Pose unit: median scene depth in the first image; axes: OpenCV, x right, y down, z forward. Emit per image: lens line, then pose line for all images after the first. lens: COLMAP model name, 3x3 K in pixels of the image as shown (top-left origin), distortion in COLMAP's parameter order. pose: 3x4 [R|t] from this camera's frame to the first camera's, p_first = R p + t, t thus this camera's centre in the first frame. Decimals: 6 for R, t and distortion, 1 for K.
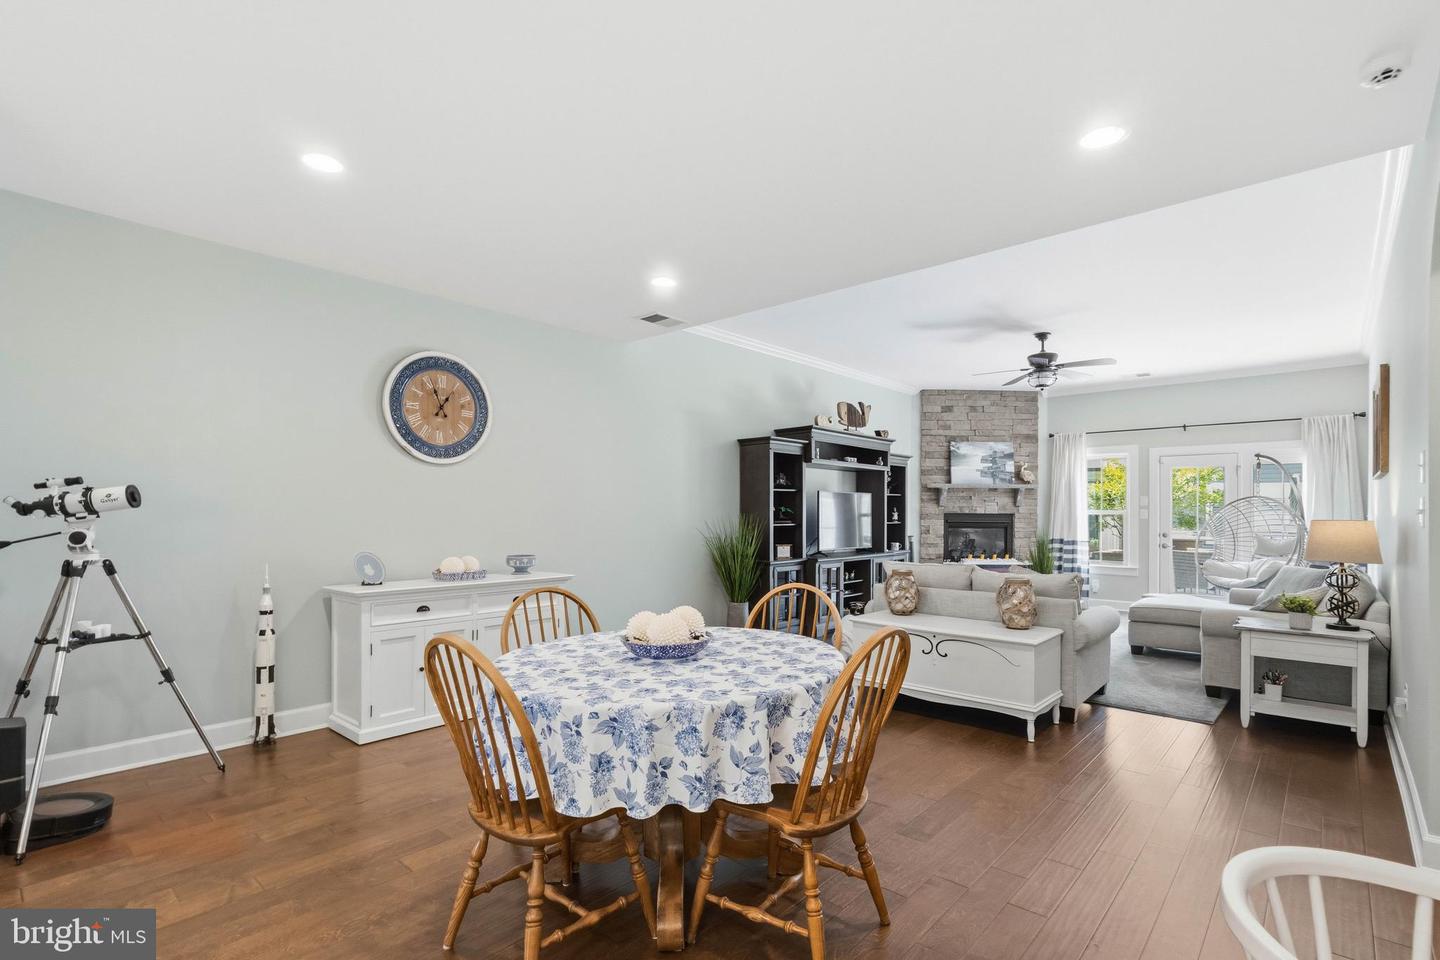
lens RADIAL K [[673.8, 0, 723.7], [0, 673.8, 513.0], [0, 0, 1]] dist [0.005299, 0.000583]
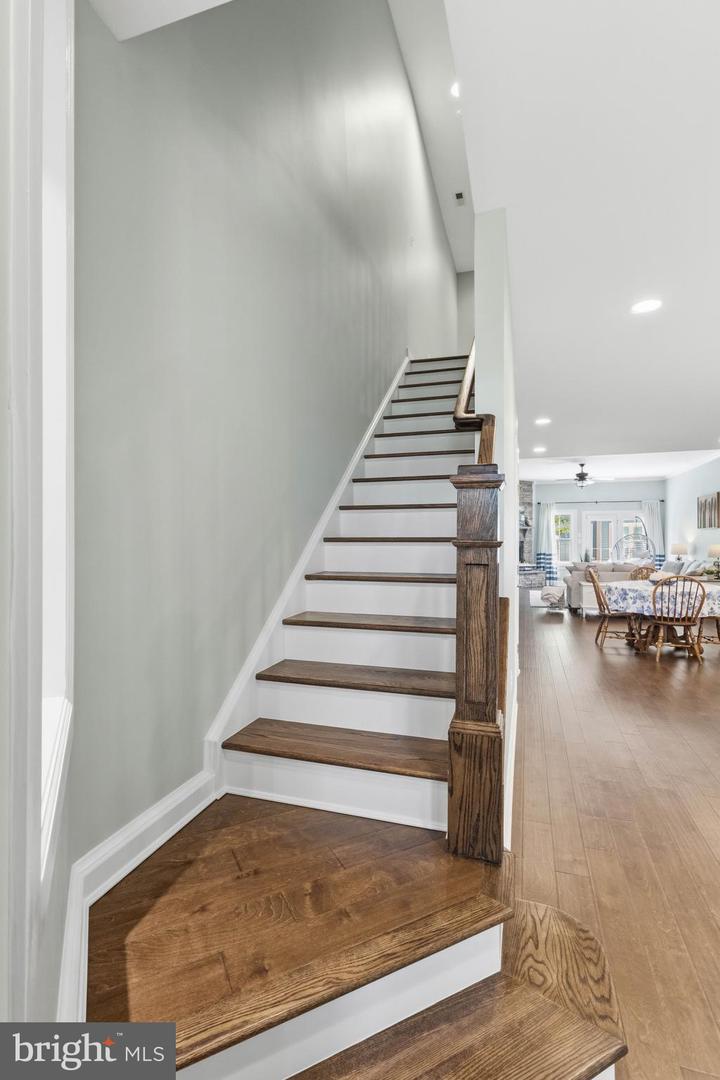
lens RADIAL K [[505.4, 0, 362.1], [0, 505.4, 537.8], [0, 0, 1]] dist [0.005299, 0.000583]
pose [[0.910112, -0.004808, 0.414333, -0.650090], [0.005798, 0.999983, -0.001133, -0.010583], [-0.414321, 0.003434, 0.910124, -0.185726]]
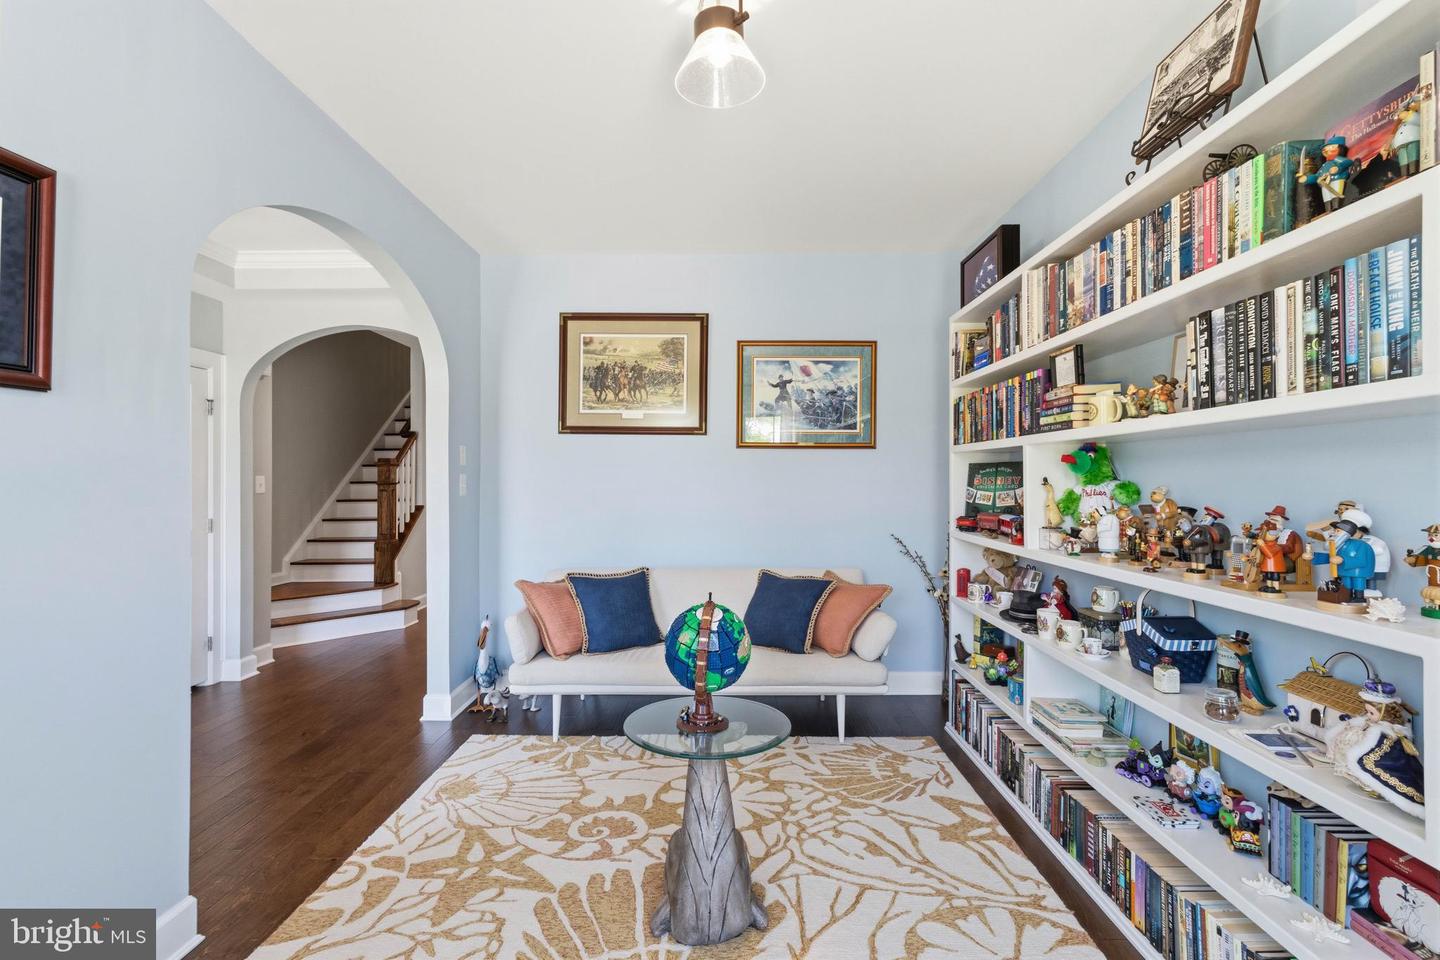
lens RADIAL K [[673.8, 0, 724.1], [0, 673.8, 479.4], [0, 0, 1]] dist [0.005299, 0.000583]
pose [[0.748930, -0.011382, 0.662551, -0.743366], [0.012890, 0.999914, 0.002607, -0.010309], [-0.662524, 0.006588, 0.749012, -0.795759]]
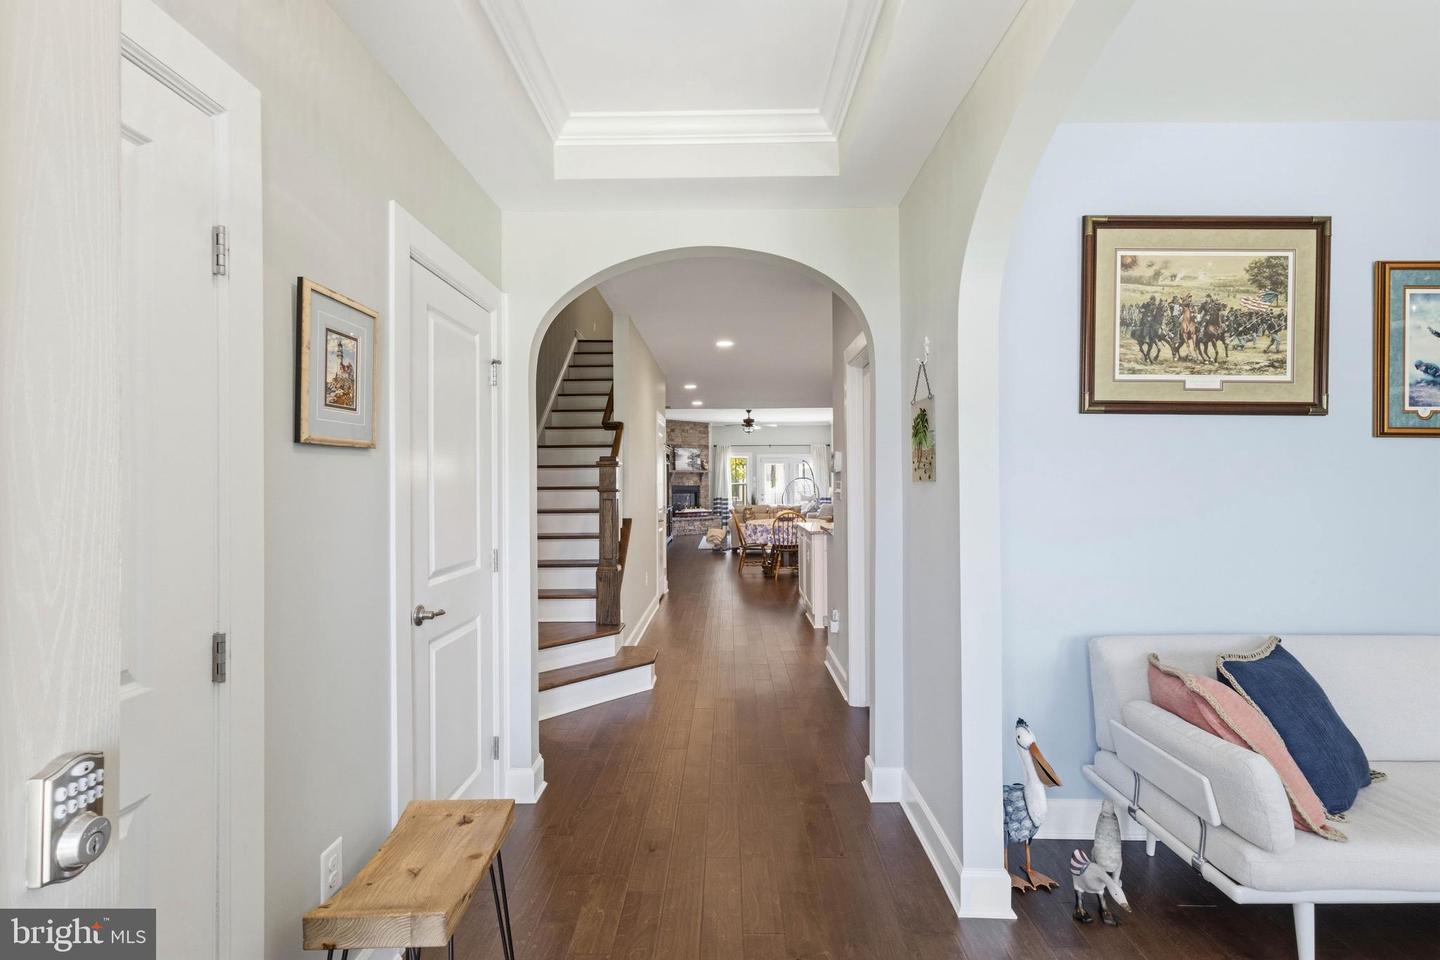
lens RADIAL K [[673.8, 0, 716.7], [0, 673.8, 477.8], [0, 0, 1]] dist [0.005299, 0.000583]
pose [[0.749520, -0.006083, 0.661954, -0.823834], [0.010637, 0.999939, -0.002856, -0.015579], [-0.661896, 0.009181, 0.749539, -0.488505]]
